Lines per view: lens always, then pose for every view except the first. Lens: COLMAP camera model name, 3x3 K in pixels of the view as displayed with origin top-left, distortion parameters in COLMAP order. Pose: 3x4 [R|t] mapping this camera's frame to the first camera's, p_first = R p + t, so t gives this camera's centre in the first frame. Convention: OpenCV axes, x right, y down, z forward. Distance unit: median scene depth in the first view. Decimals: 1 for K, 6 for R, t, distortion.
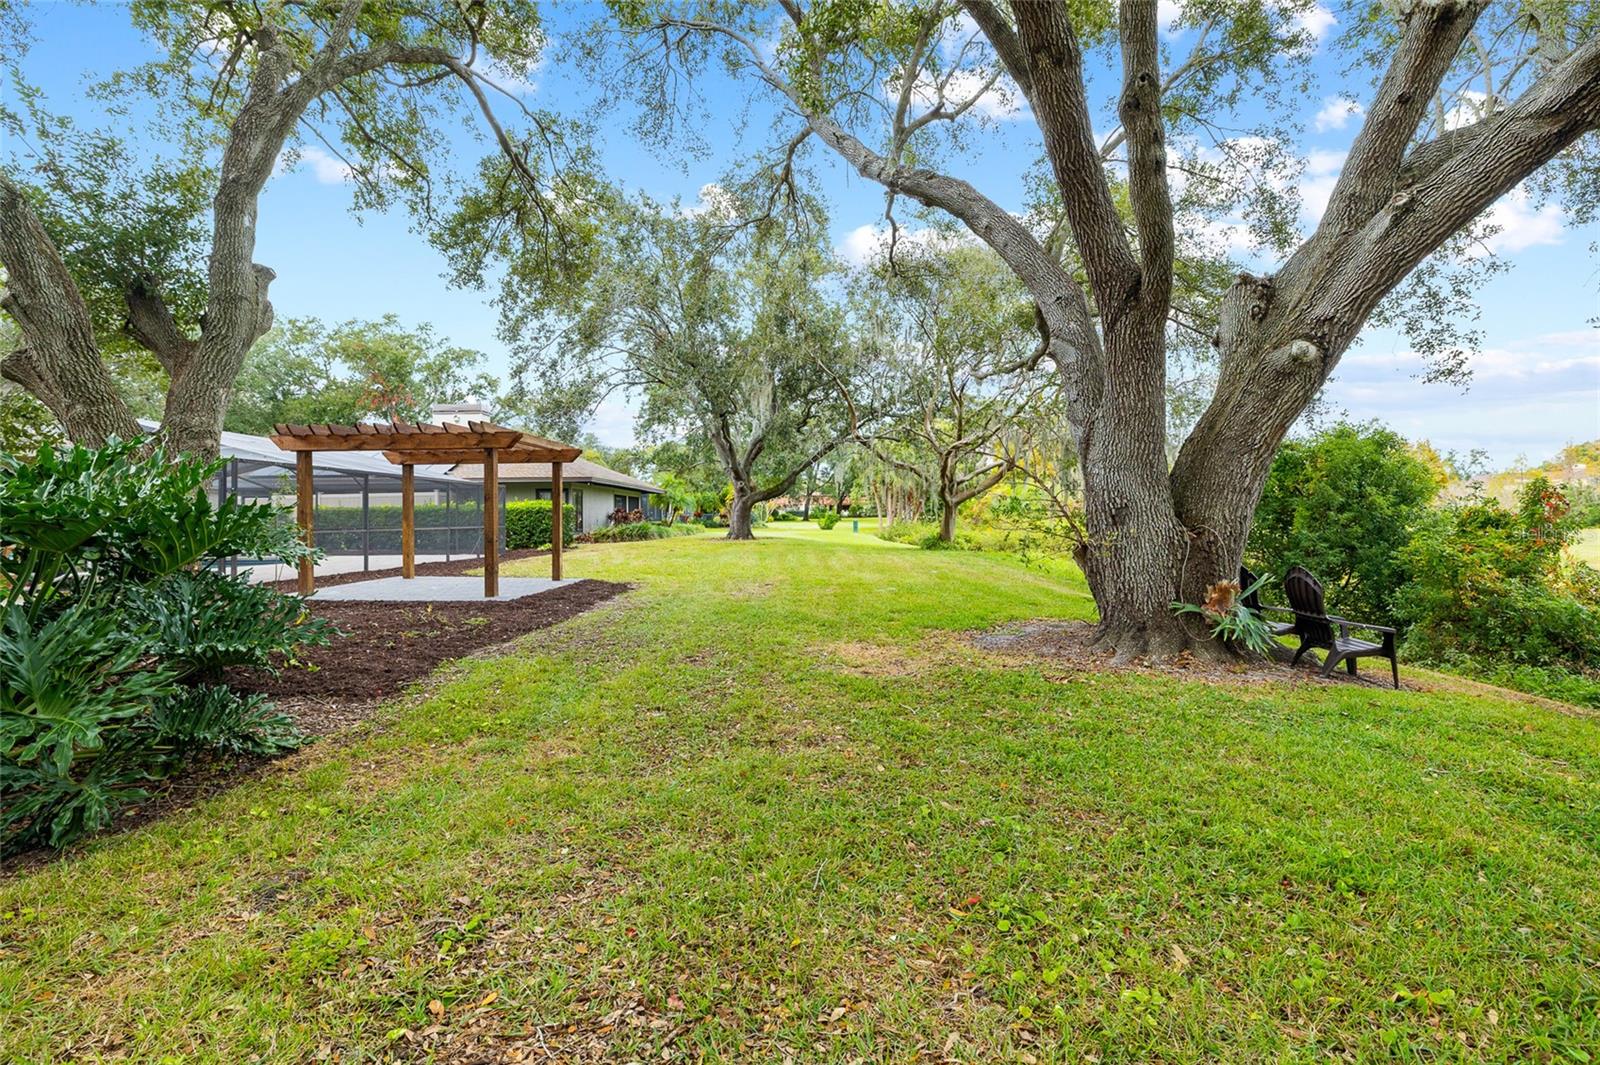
lens RADIAL K [[704.1, 0, 800.0], [0, 704.1, 532.5], [0, 0, 1]] dist [-0.001940, 0.000509]
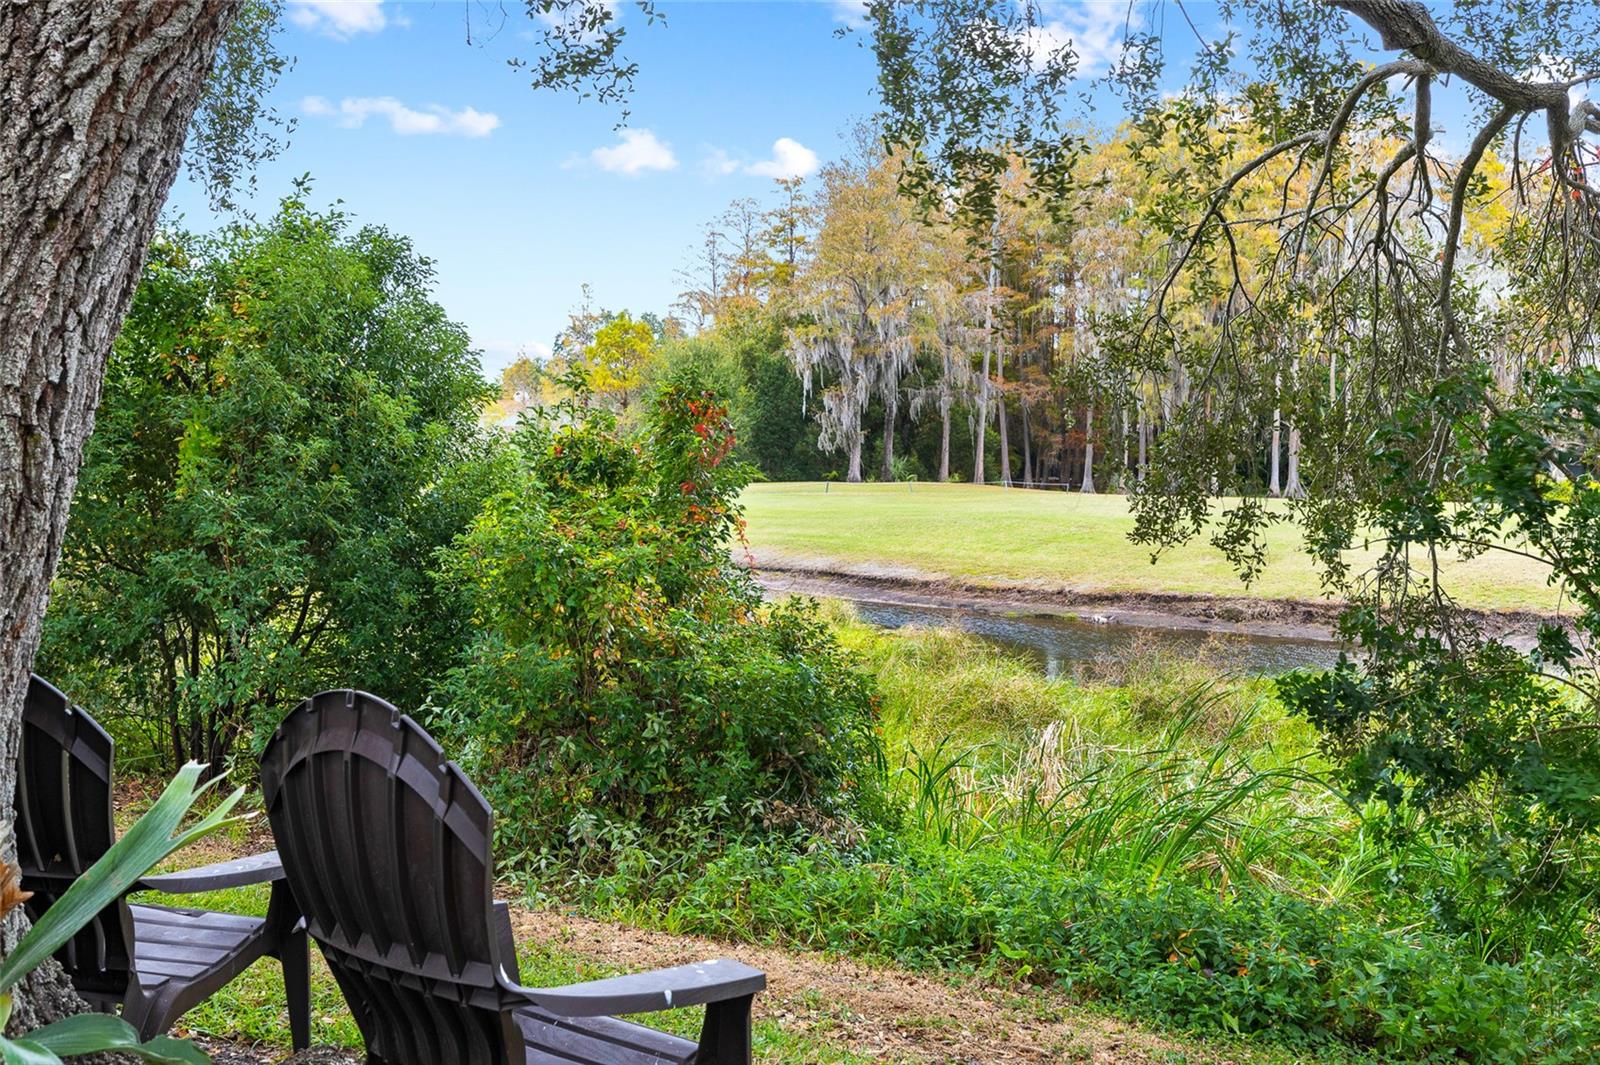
lens RADIAL K [[1540.3, 0, 800.0], [0, 1540.3, 532.5], [0, 0, 1]] dist [-0.054567, -0.003639]
pose [[0.522480, -0.022048, 0.852366, 0.268508], [0.002685, 0.999703, 0.024213, 0.001506], [-0.852647, -0.010363, 0.522385, 0.425300]]
